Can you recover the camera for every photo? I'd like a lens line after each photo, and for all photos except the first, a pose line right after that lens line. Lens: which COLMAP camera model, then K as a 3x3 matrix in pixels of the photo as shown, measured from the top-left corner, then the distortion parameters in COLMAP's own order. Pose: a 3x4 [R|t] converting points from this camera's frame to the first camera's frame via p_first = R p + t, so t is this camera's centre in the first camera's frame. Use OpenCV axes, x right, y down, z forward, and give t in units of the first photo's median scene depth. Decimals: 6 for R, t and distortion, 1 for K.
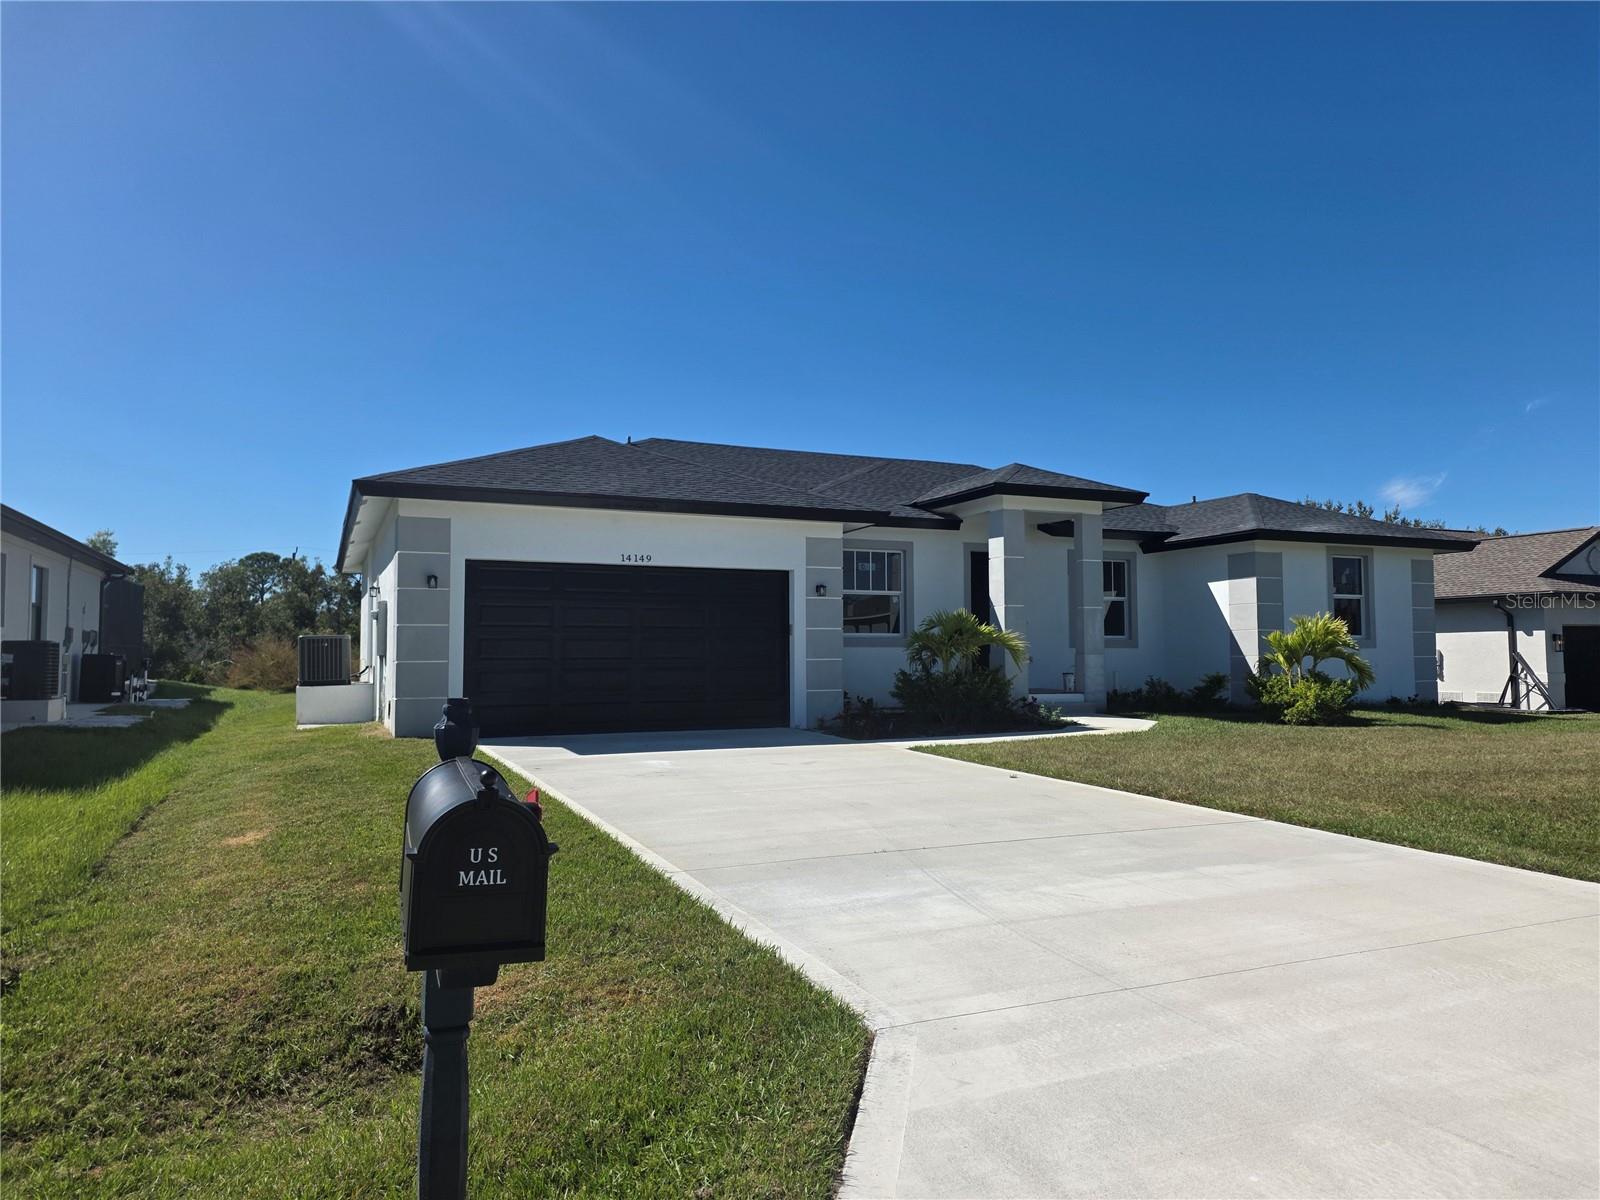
lens RADIAL K [[1078.9, 0, 803.2], [0, 1078.9, 581.2], [0, 0, 1]] dist [0.114837, -0.147500]
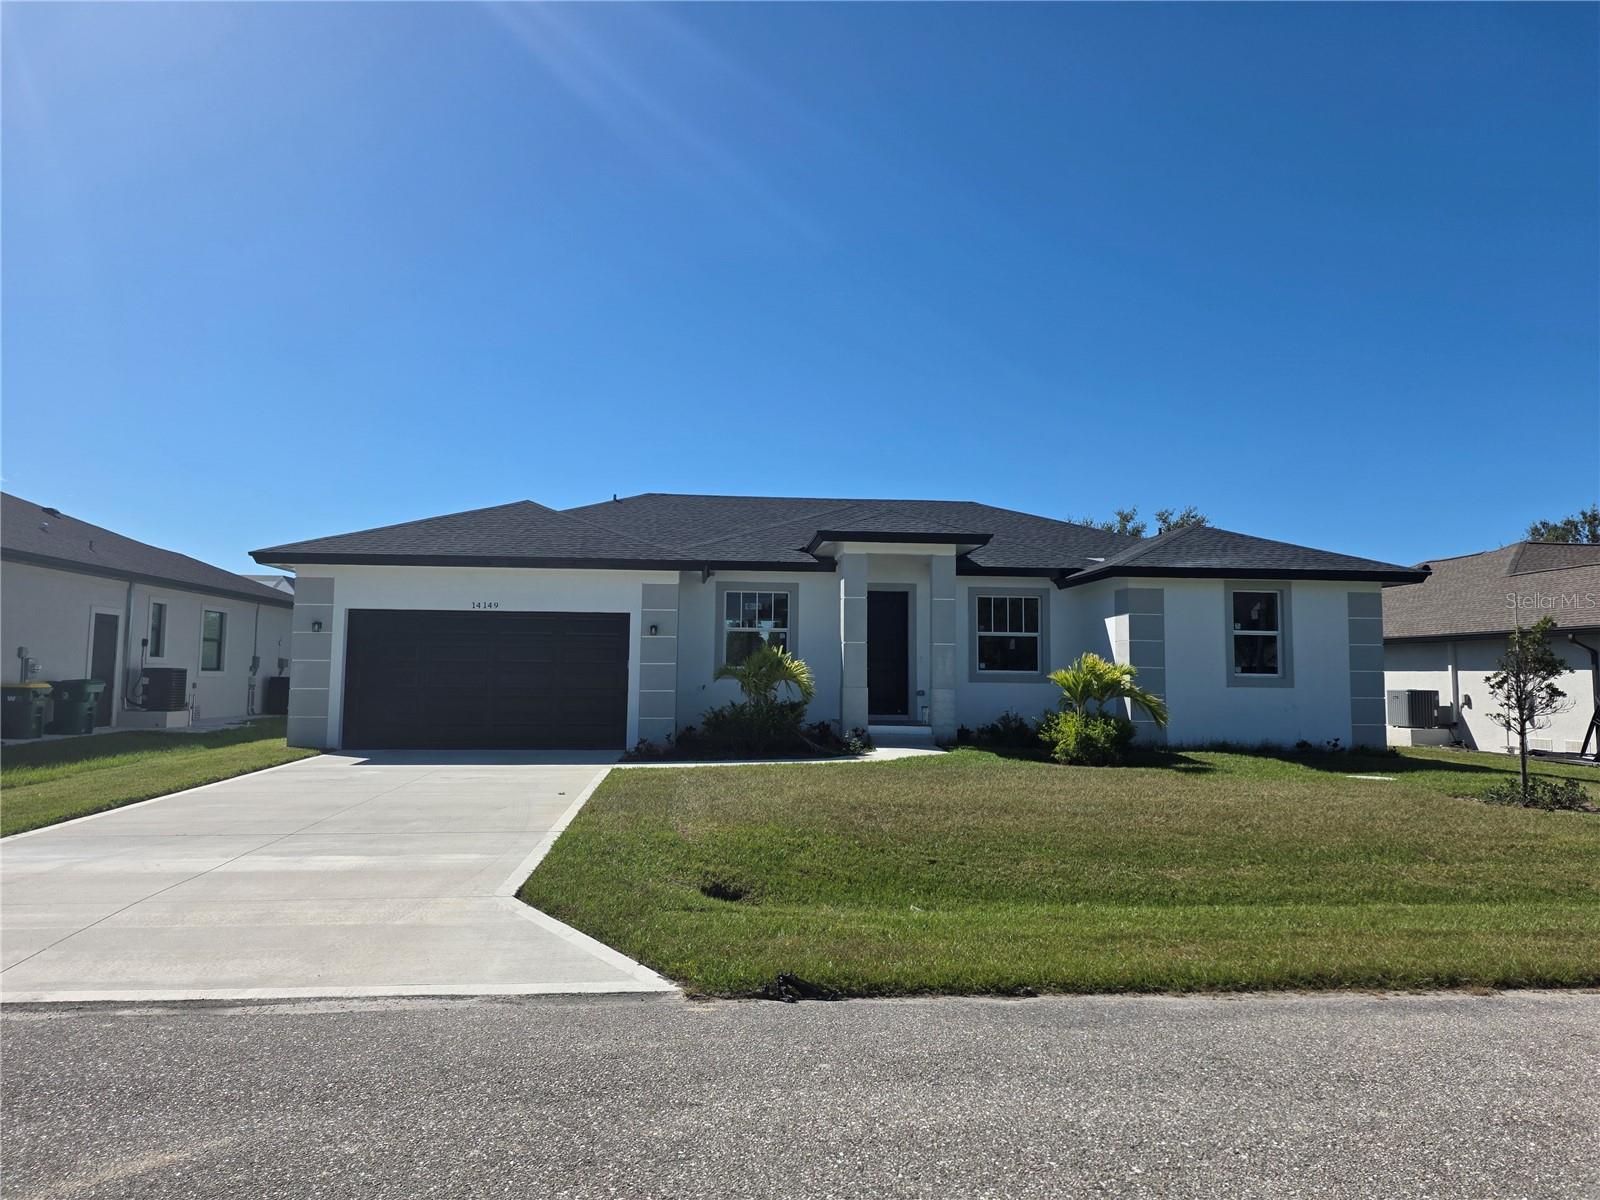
lens RADIAL K [[1078.9, 0, 803.2], [0, 1078.9, 581.2], [0, 0, 1]] dist [0.114837, -0.147500]
pose [[0.938943, -0.015686, -0.343714, 0.493354], [0.009092, 0.999743, -0.020787, -0.016042], [0.343952, 0.016392, 0.938844, -0.025652]]
